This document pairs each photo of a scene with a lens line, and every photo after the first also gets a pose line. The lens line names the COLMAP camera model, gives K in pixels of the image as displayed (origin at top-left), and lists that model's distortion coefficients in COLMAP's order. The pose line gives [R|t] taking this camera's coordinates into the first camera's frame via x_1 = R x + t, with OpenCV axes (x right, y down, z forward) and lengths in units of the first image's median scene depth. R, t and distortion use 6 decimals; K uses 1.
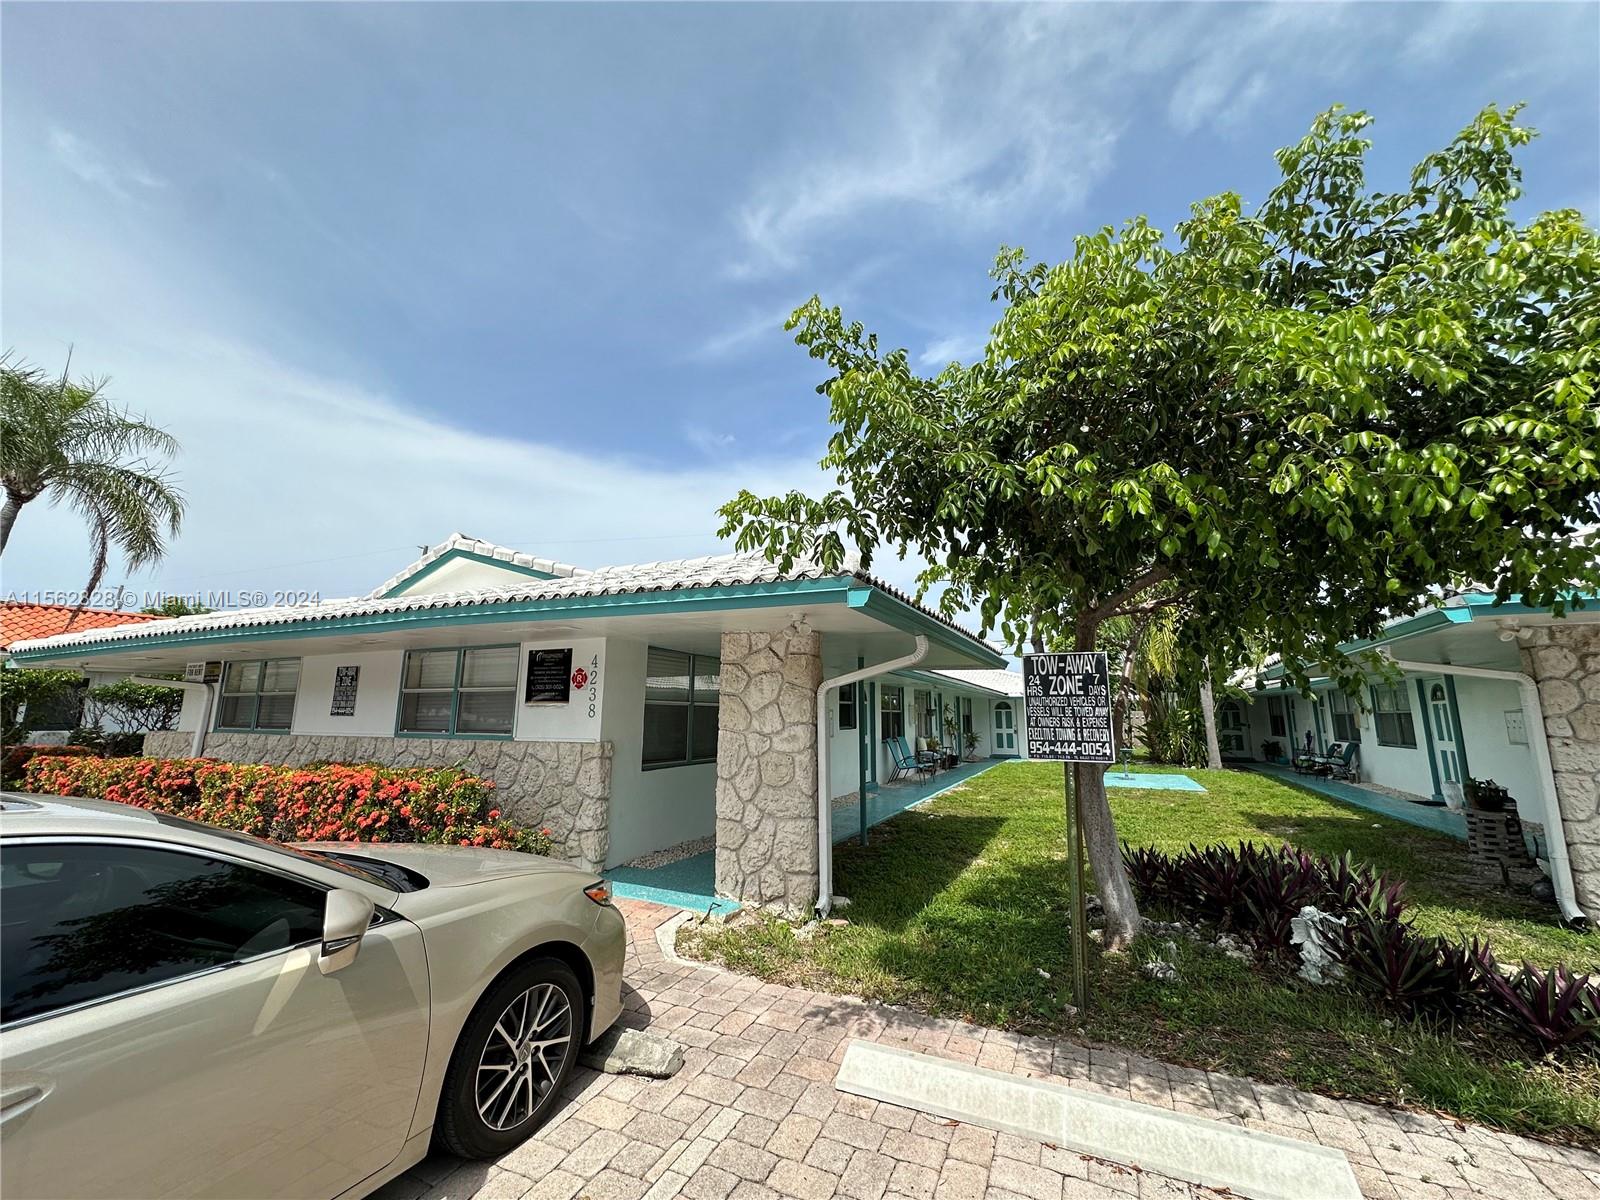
lens RADIAL K [[638.9, 0, 799.2], [0, 638.9, 598.6], [0, 0, 1]] dist [-0.000167, -0.000004]
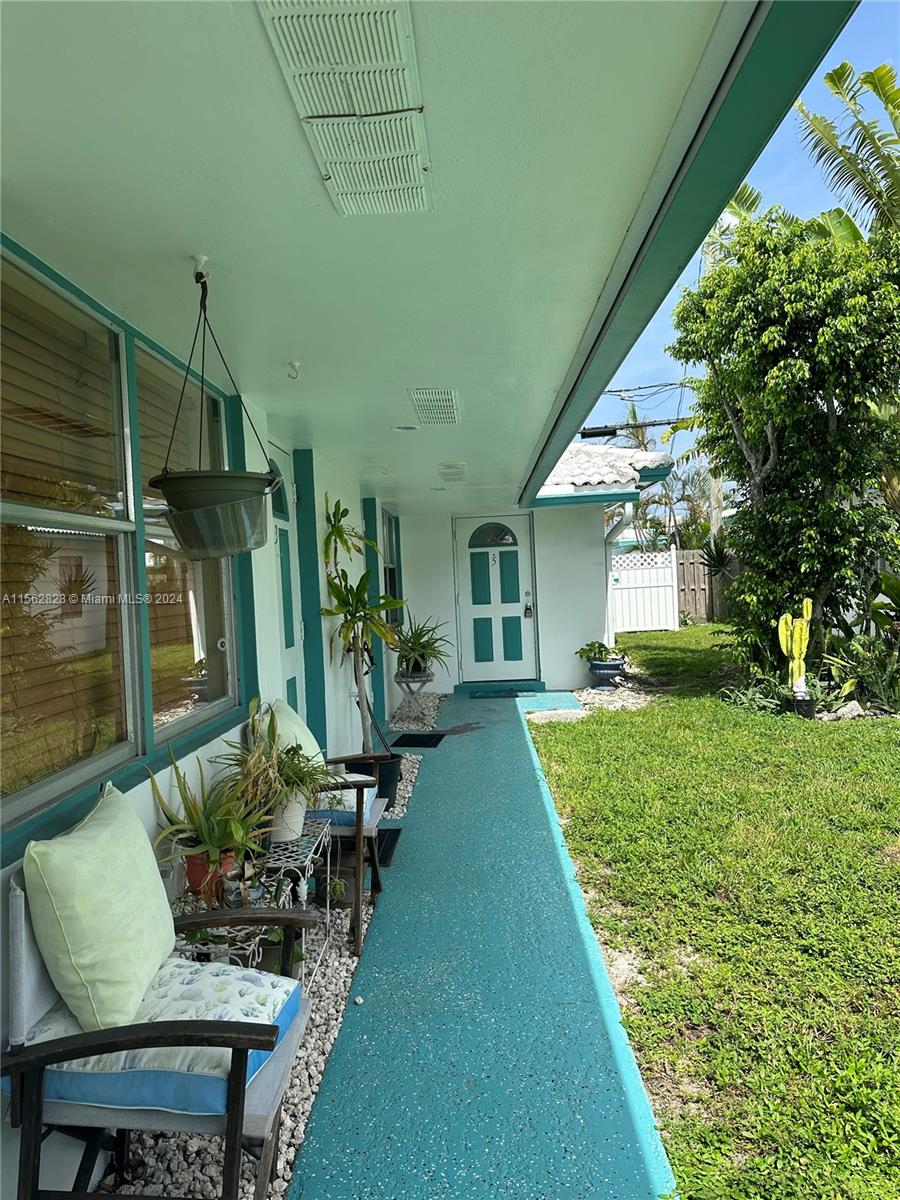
lens RADIAL K [[833.3, 0, 450.1], [0, 833.3, 599.3], [0, 0, 1]] dist [-0.000010, 0.000000]
pose [[0.922226, -0.061063, 0.381799, 0.135382], [-0.014316, 0.981381, 0.191536, 0.119461], [-0.386386, -0.182106, 0.904181, 0.621406]]
